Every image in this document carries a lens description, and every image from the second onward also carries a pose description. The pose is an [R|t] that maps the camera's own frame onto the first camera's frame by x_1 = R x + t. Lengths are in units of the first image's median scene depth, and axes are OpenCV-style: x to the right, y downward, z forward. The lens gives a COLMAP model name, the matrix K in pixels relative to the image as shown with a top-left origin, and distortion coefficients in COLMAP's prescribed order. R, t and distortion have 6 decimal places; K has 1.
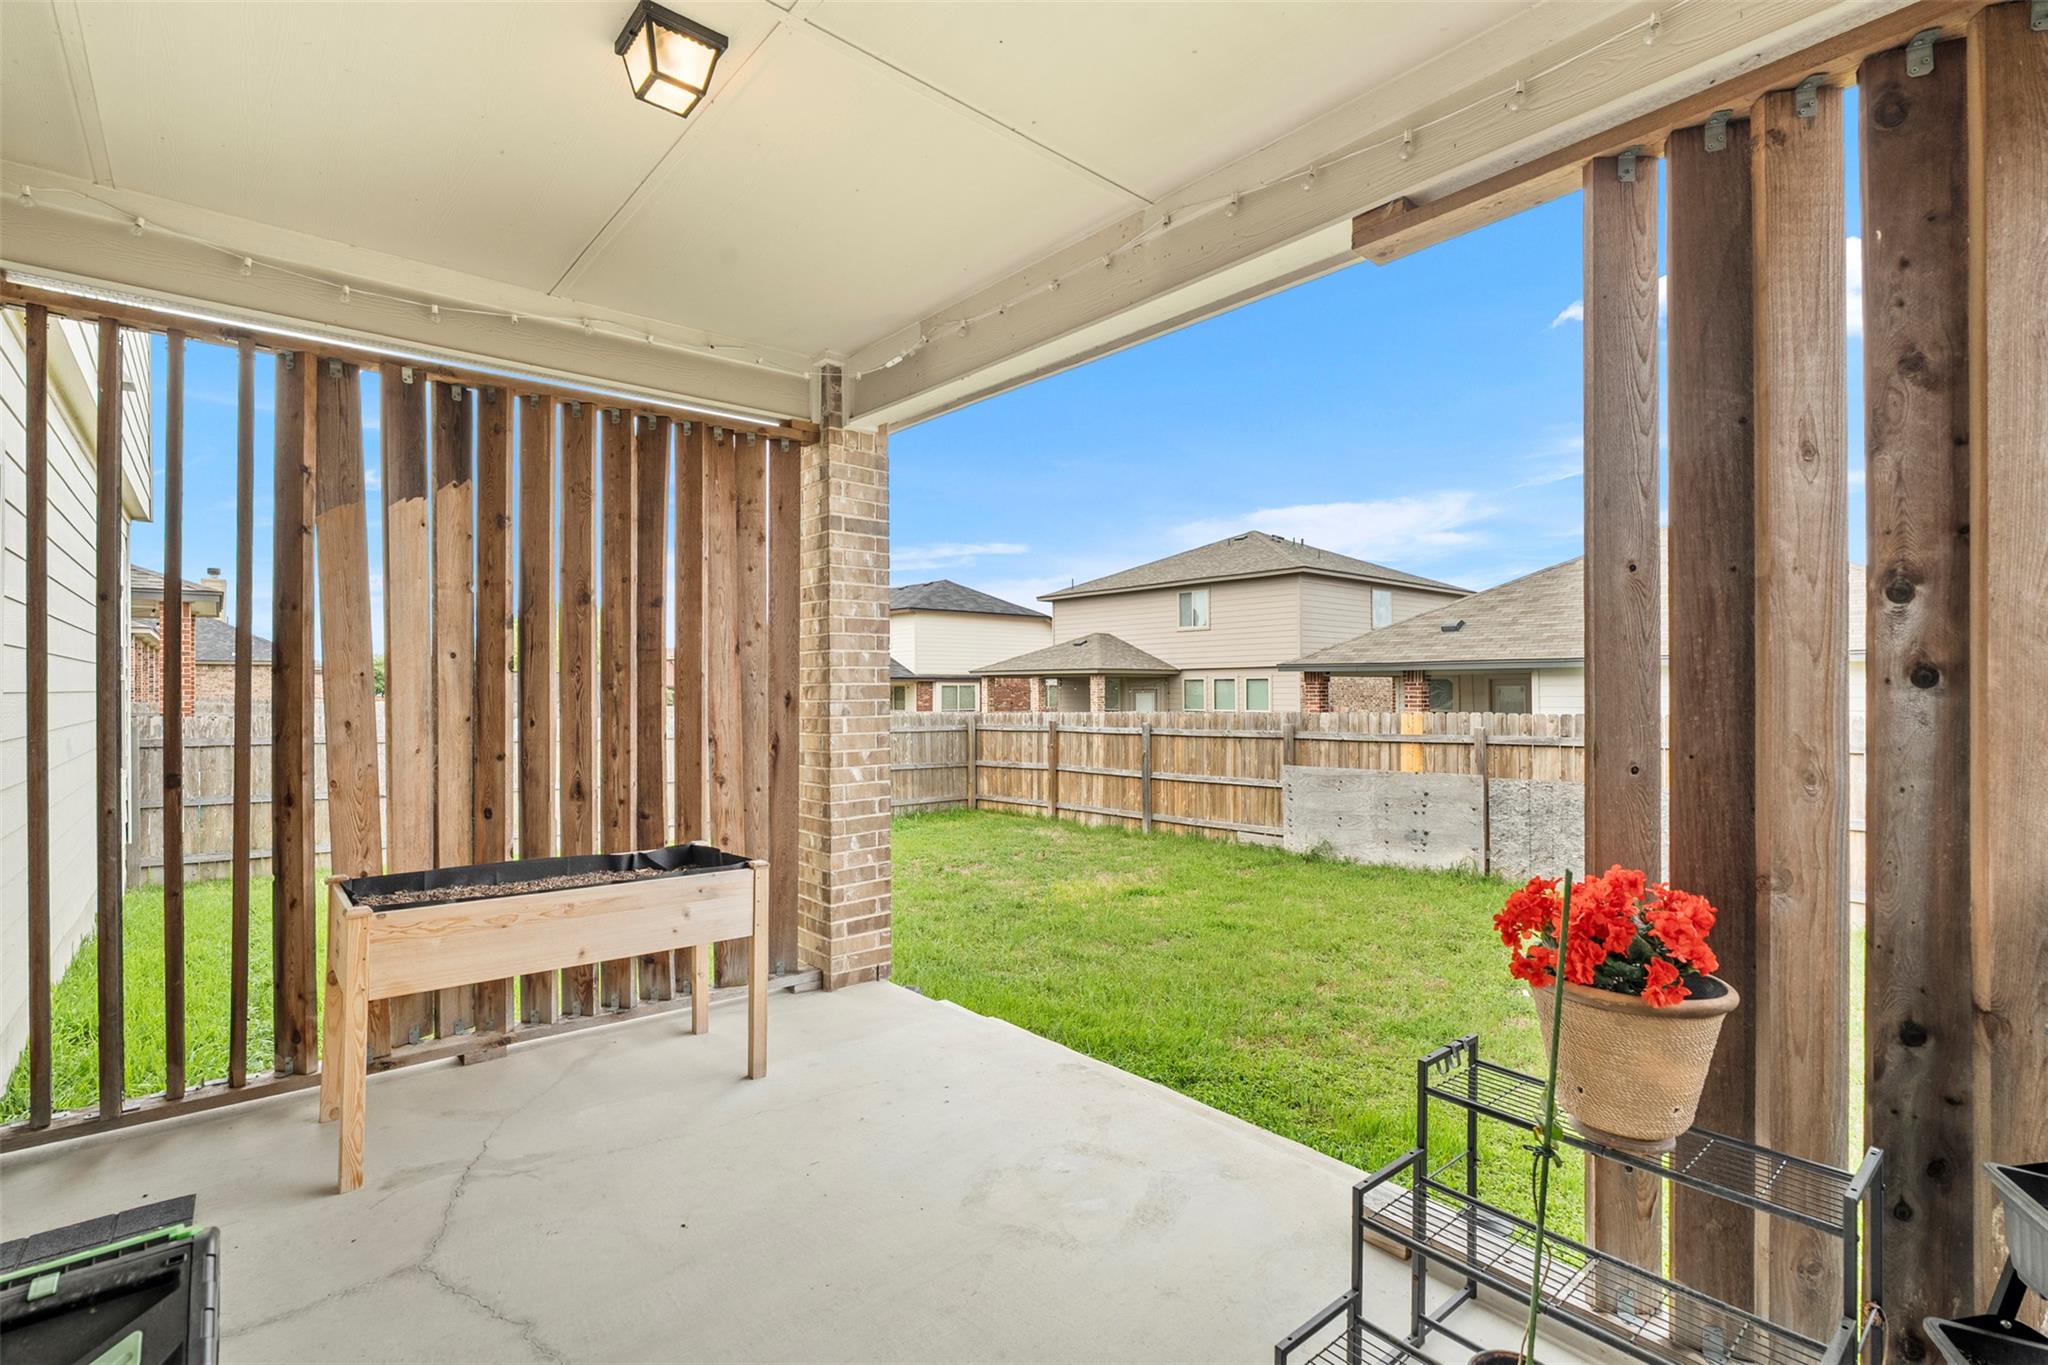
lens RADIAL K [[918.1, 0, 1023.2], [0, 918.1, 693.7], [0, 0, 1]] dist [-0.005232, 0.001749]
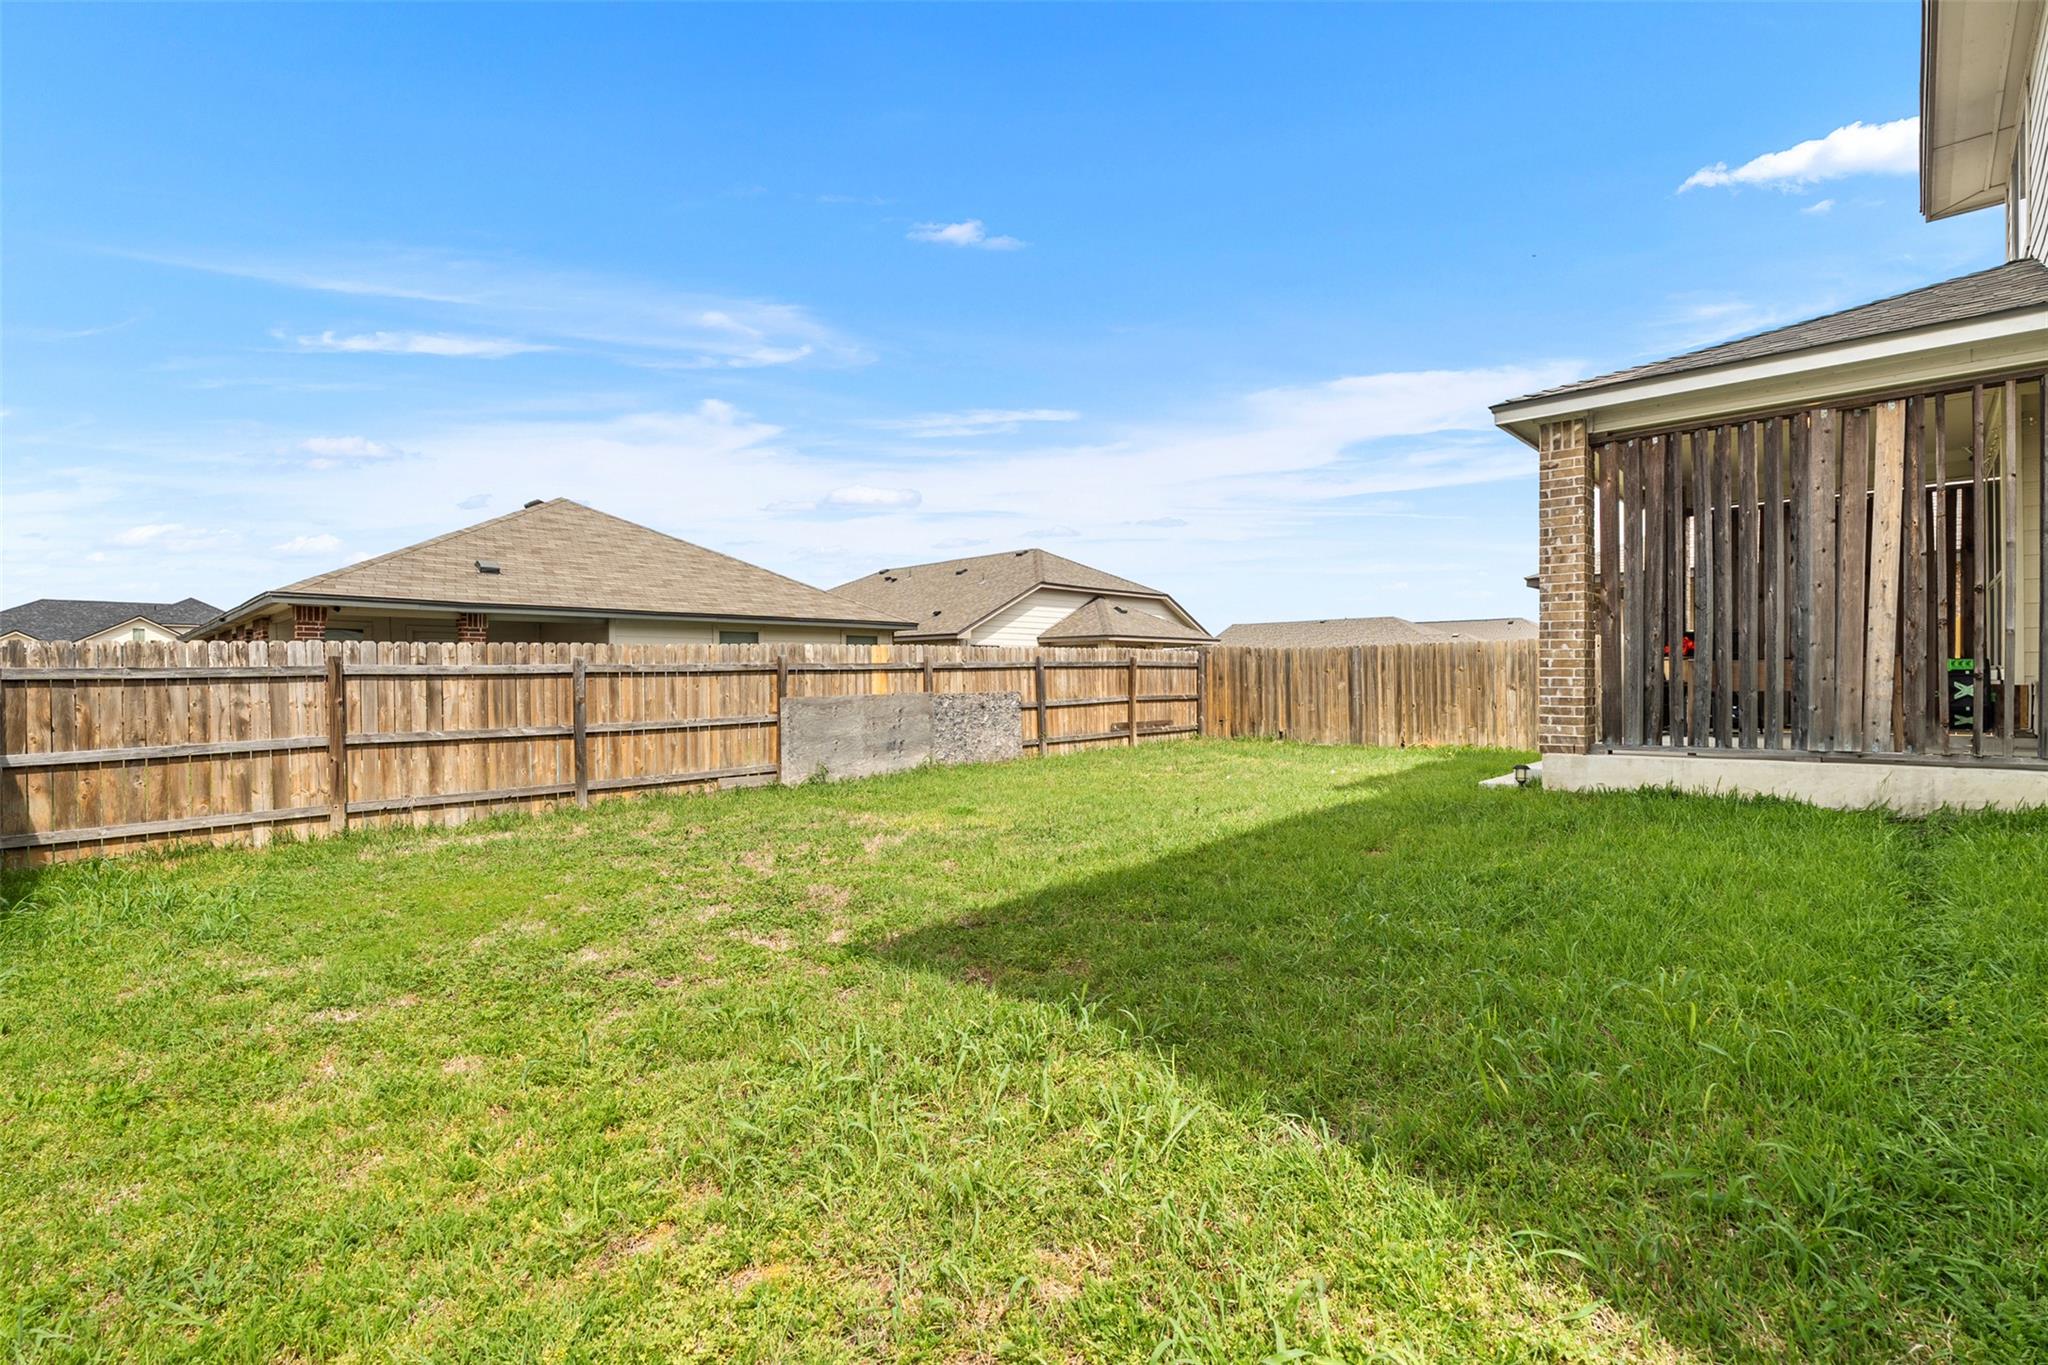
lens RADIAL K [[918.1, 0, 1024.4], [0, 918.1, 679.1], [0, 0, 1]] dist [-0.005232, 0.001749]
pose [[-0.093002, -0.006852, 0.995642, -0.560600], [-0.001014, 0.999976, 0.006787, 0.040882], [-0.995665, -0.000378, -0.093007, 0.662943]]
